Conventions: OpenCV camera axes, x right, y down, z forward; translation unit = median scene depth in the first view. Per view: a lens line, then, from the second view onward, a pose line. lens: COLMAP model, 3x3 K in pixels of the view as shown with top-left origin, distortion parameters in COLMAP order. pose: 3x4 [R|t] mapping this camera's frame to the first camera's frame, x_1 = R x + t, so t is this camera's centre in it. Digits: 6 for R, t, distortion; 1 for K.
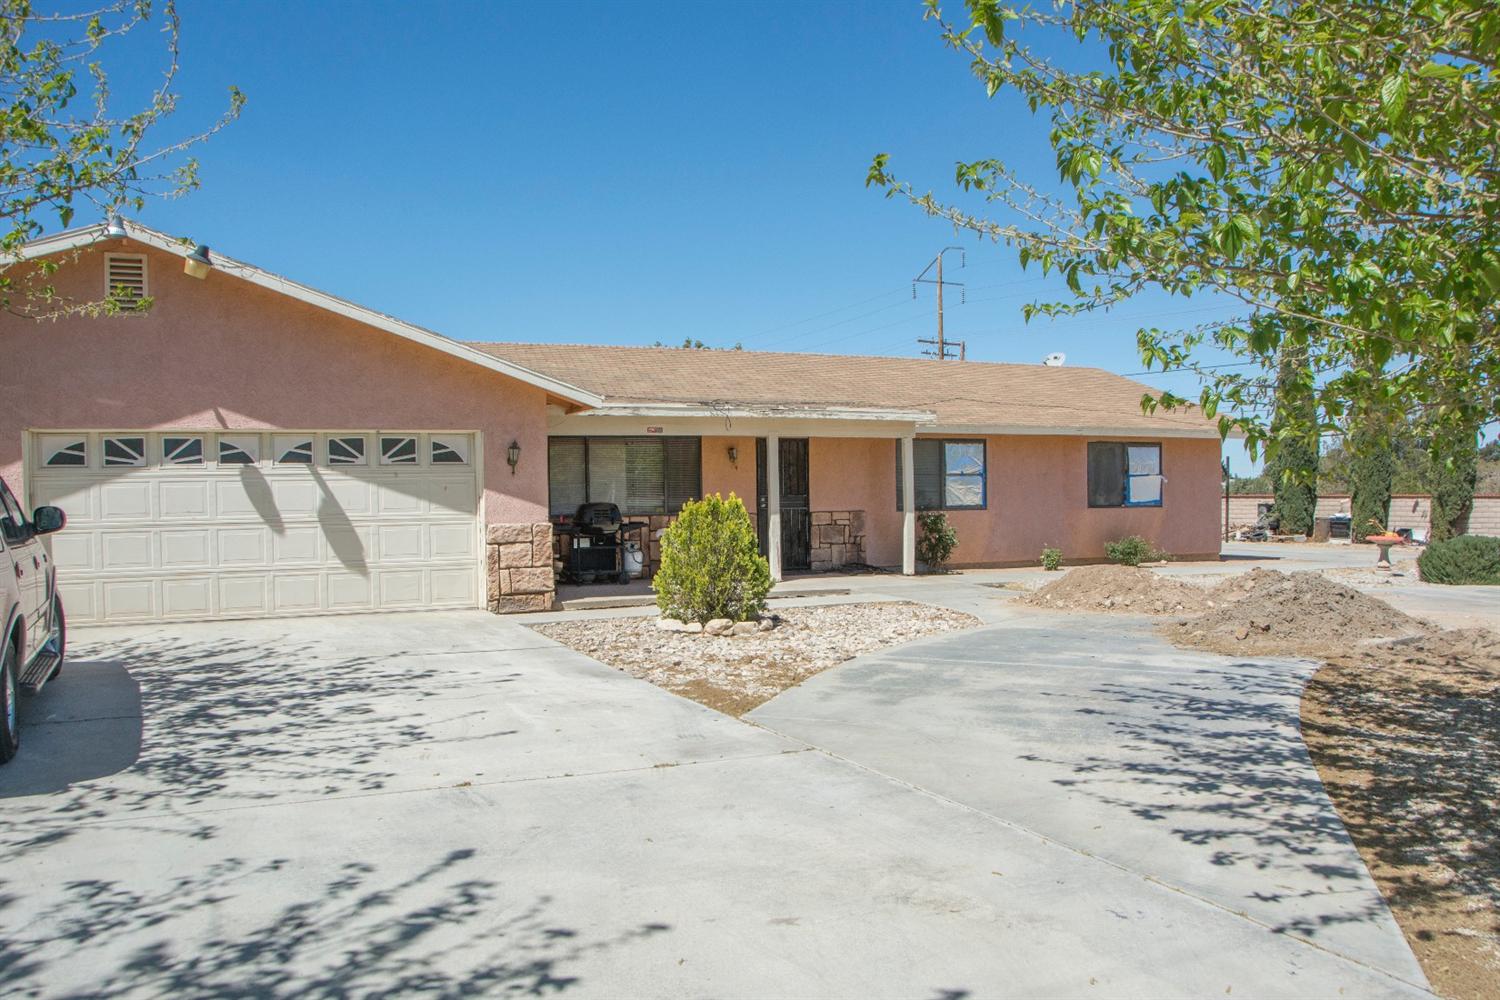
lens RADIAL K [[1327.2, 0, 776.5], [0, 1327.2, 578.1], [0, 0, 1]] dist [-0.184729, 0.182063]
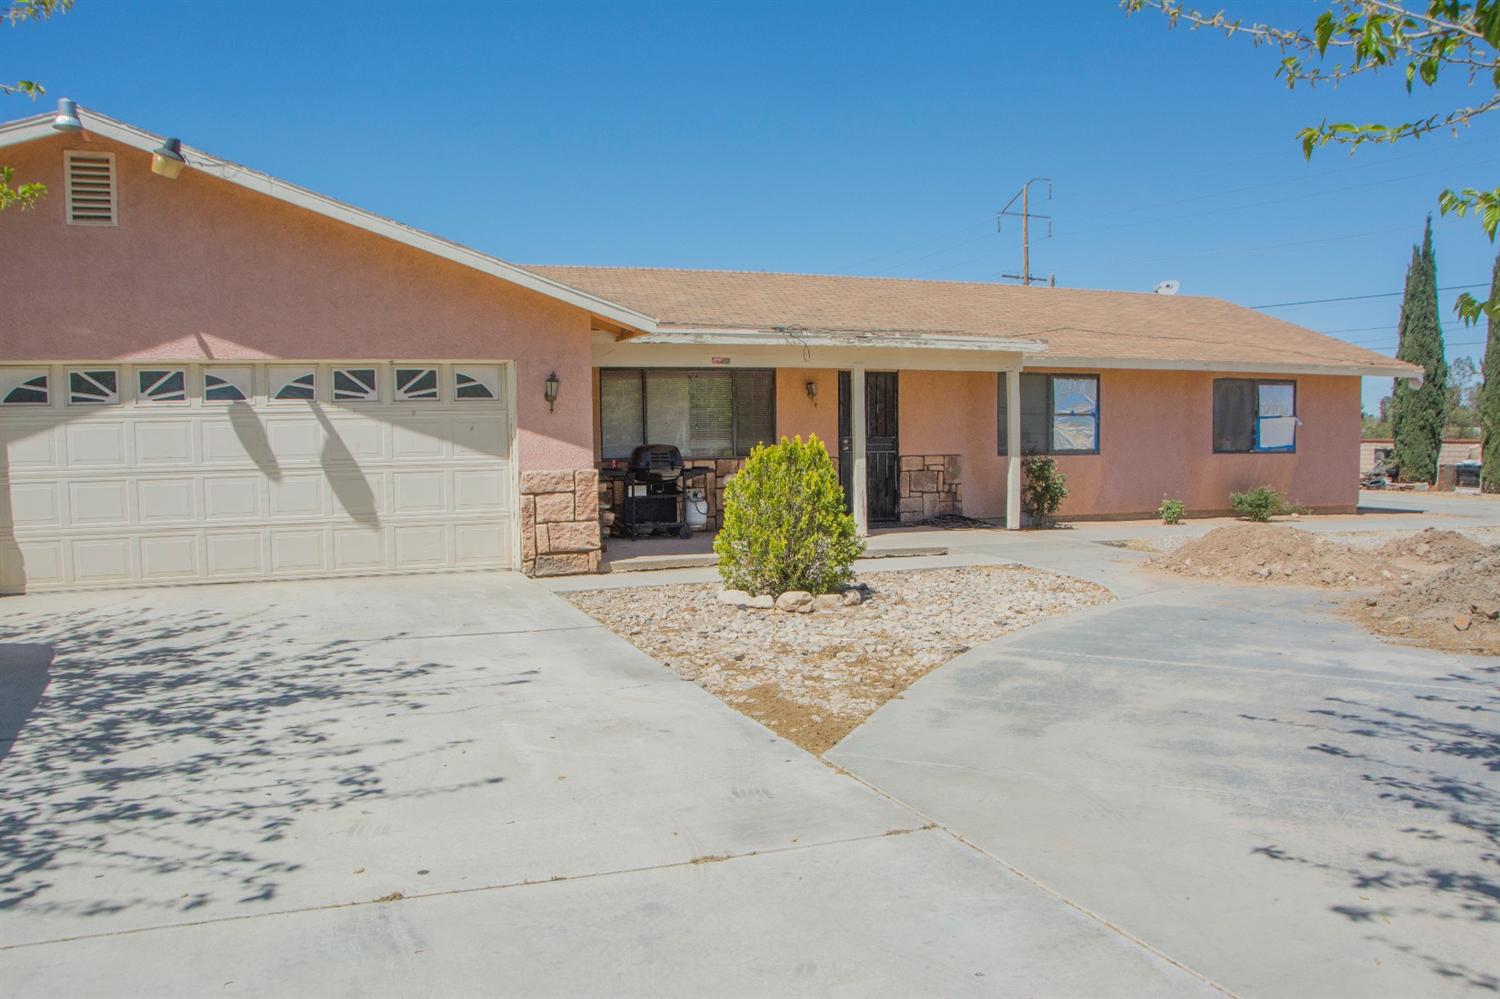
lens RADIAL K [[1306.6, 0, 750.0], [0, 1306.6, 581.4], [0, 0, 1]] dist [-0.182214, 0.147716]
pose [[0.996951, 0.010660, -0.077303, -0.007652], [-0.006772, 0.998707, 0.050375, -0.013009], [0.077740, -0.049697, 0.995734, 0.177316]]
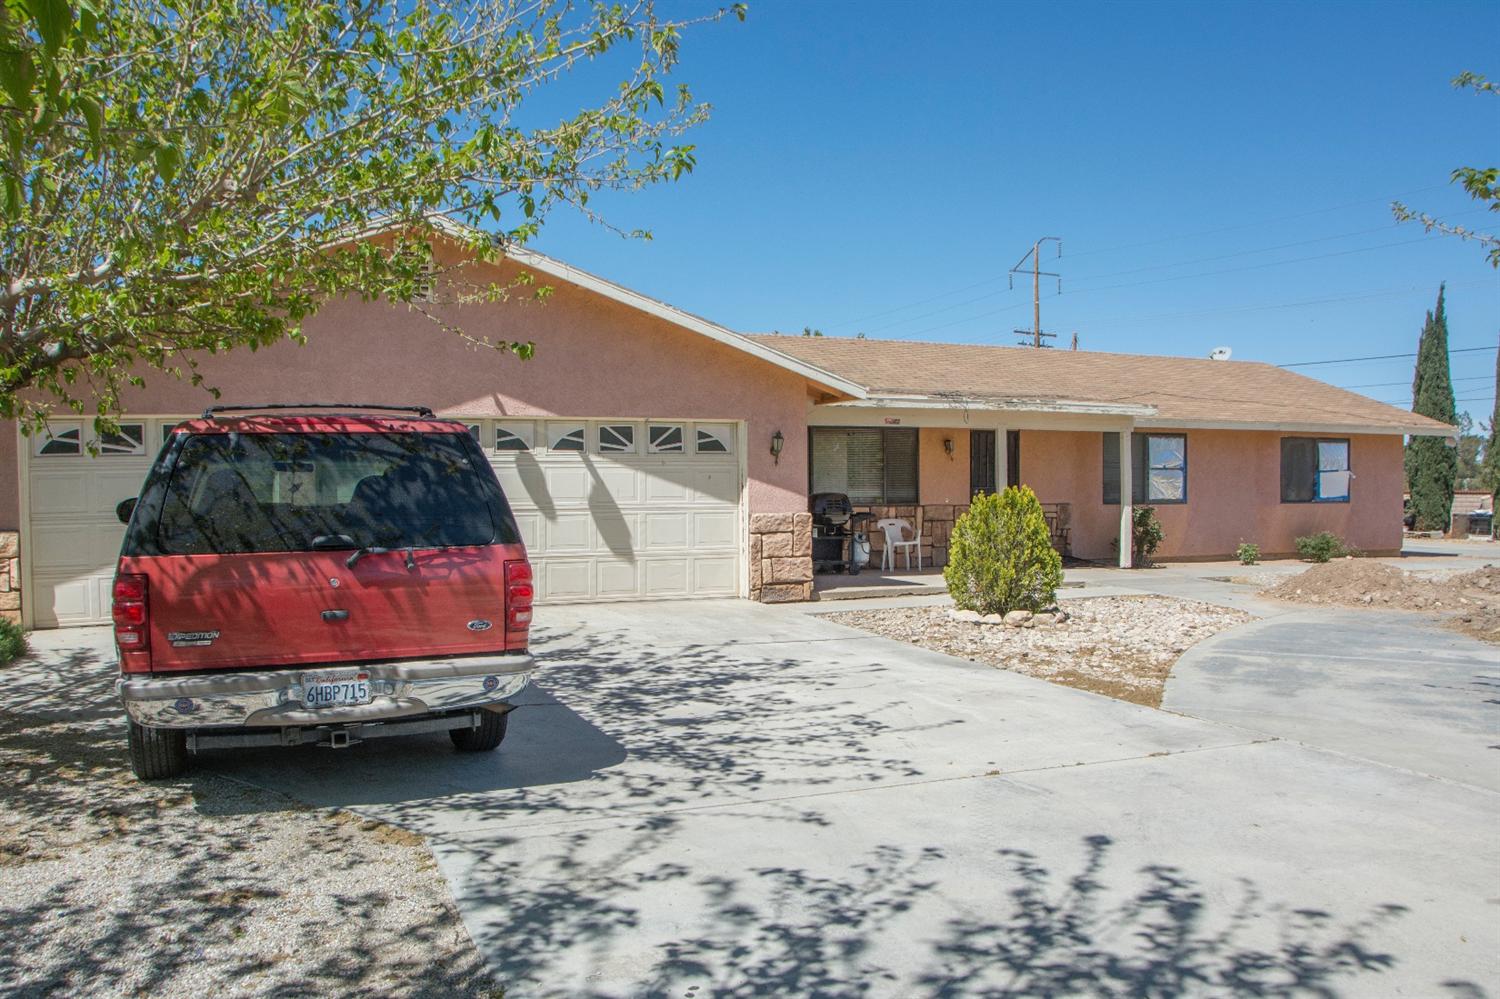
lens RADIAL K [[1333.8, 0, 750.3], [0, 1333.8, 567.9], [0, 0, 1]] dist [-0.179196, 0.141885]
pose [[0.998415, 0.010780, -0.055235, -0.165077], [-0.010791, 0.999942, 0.000114, 0.000389], [0.055233, 0.000482, 0.998473, -0.014431]]
